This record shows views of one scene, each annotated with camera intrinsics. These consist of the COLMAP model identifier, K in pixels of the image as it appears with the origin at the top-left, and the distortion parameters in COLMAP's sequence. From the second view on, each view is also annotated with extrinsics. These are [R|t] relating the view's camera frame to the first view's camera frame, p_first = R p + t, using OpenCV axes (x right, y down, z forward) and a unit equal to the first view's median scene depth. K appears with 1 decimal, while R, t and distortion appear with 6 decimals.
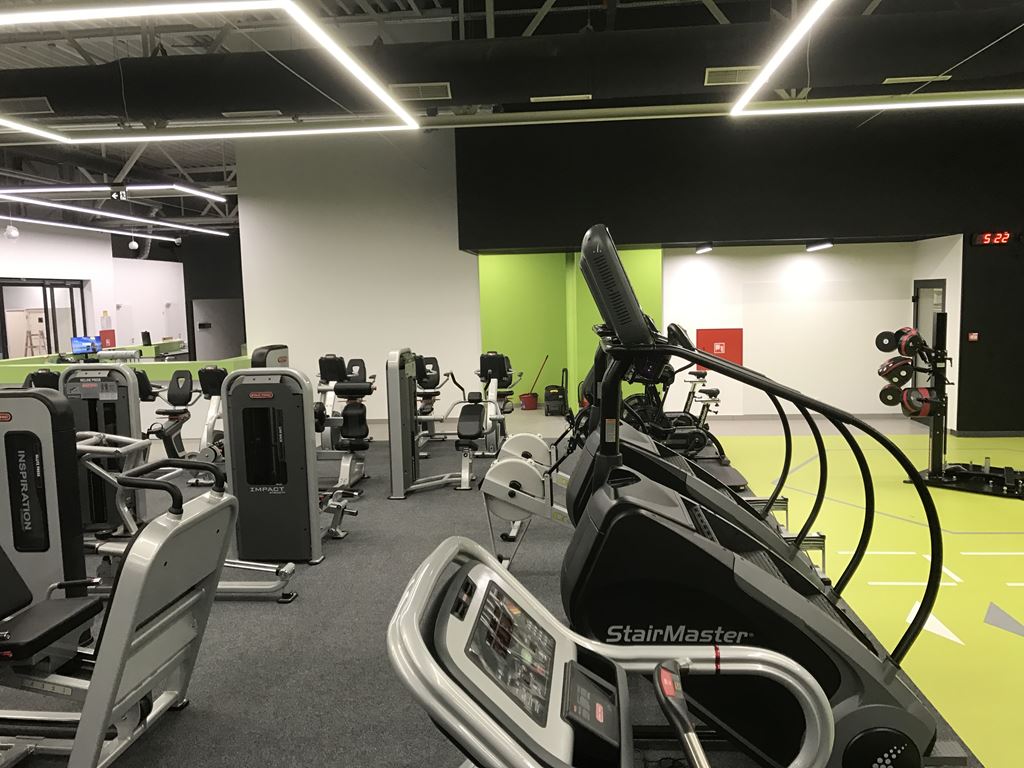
lens RADIAL K [[840.5, 0, 517.1], [0, 840.5, 385.9], [0, 0, 1]] dist [0.038884, -0.049322]
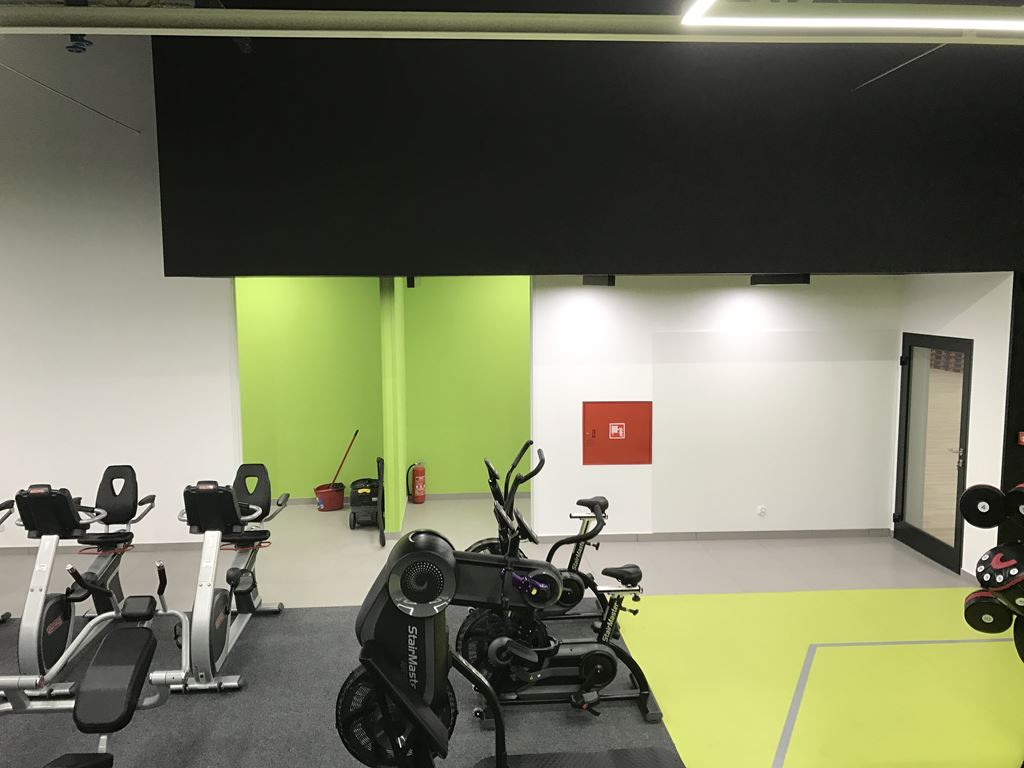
lens RADIAL K [[840.5, 0, 512.5], [0, 840.5, 381.4], [0, 0, 1]] dist [0.038884, -0.049322]
pose [[0.988126, 0.001180, 0.153642, 0.087704], [-0.001793, 0.999991, 0.003850, -0.121750], [-0.153636, -0.004080, 0.988119, 0.535081]]
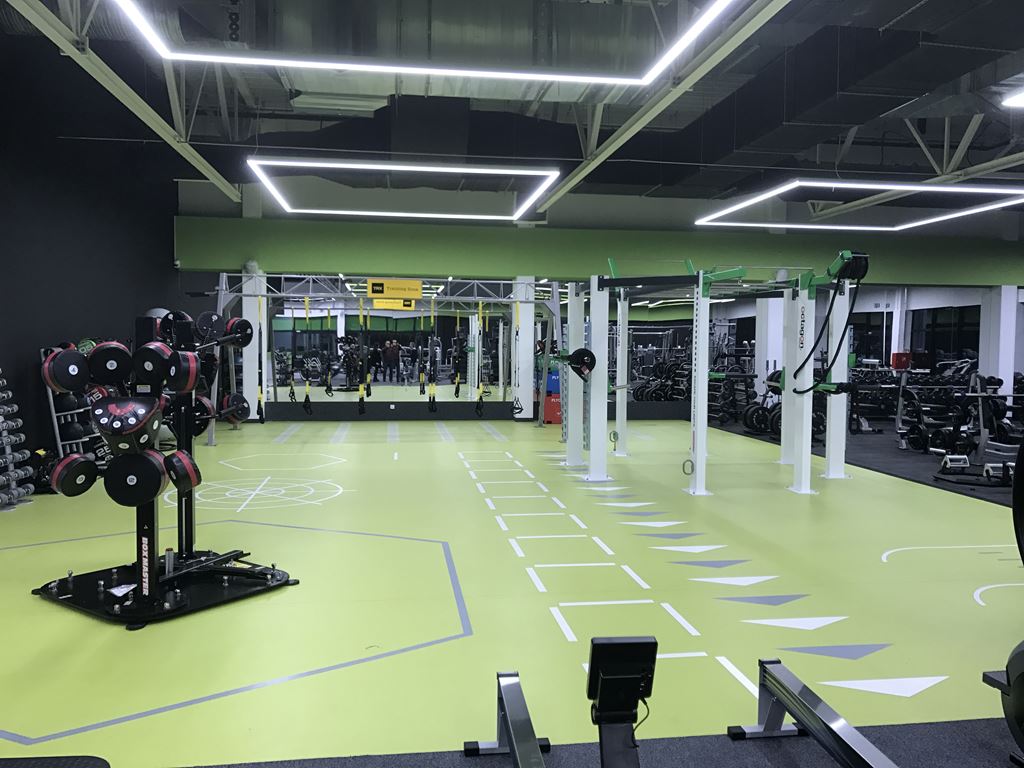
lens RADIAL K [[840.5, 0, 512.6], [0, 840.5, 378.1], [0, 0, 1]] dist [0.038884, -0.049322]
pose [[-0.221732, -0.019358, 0.974916, -0.108127], [0.101875, 0.993872, 0.042905, -0.041764], [-0.969771, 0.108833, -0.218401, 0.819514]]
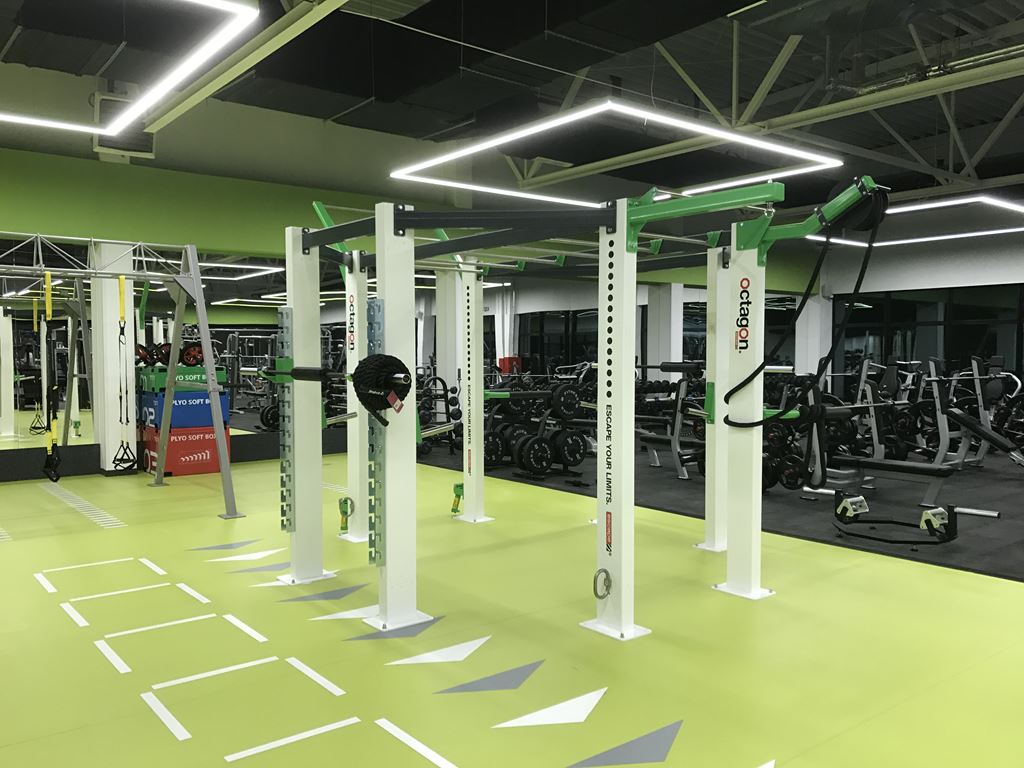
lens RADIAL K [[840.5, 0, 510.8], [0, 840.5, 384.4], [0, 0, 1]] dist [0.038884, -0.049322]
pose [[-0.683086, -0.003120, 0.730332, 0.480959], [0.097502, 0.990650, 0.095427, -0.046706], [-0.723801, 0.136394, -0.676395, 0.780870]]
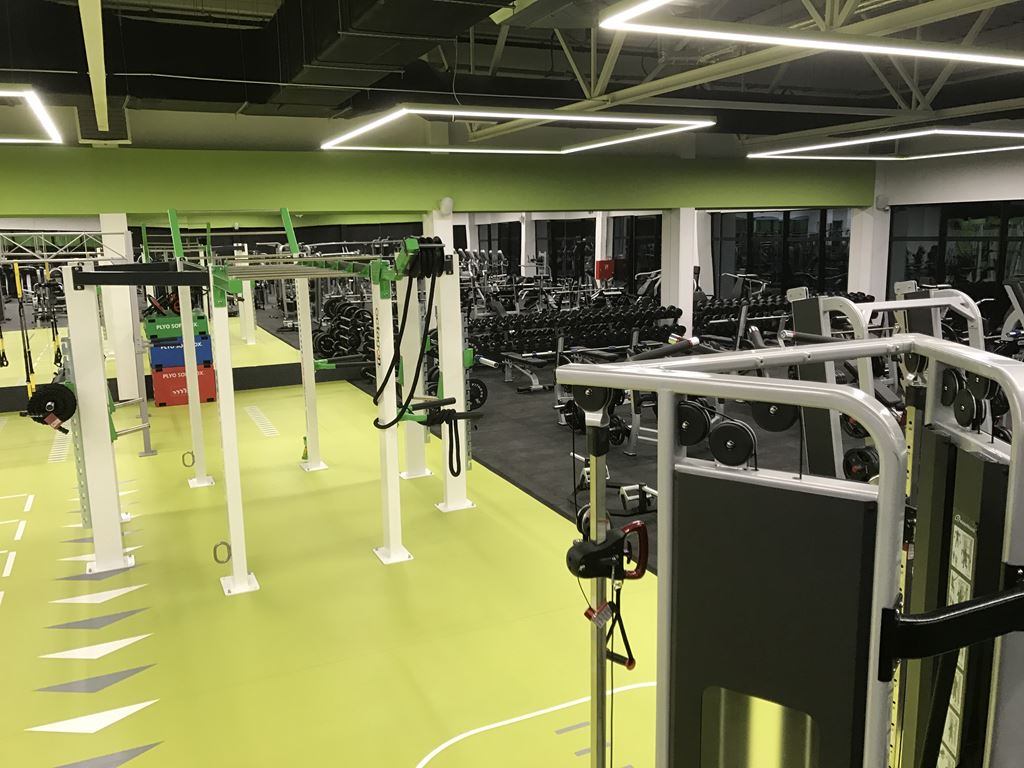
lens RADIAL K [[840.5, 0, 512.3], [0, 840.5, 377.7], [0, 0, 1]] dist [0.038884, -0.049322]
pose [[-0.492280, -0.117274, 0.862500, 0.122941], [0.127799, 0.970406, 0.204888, -0.121740], [-0.861004, 0.211089, -0.462725, 0.496616]]
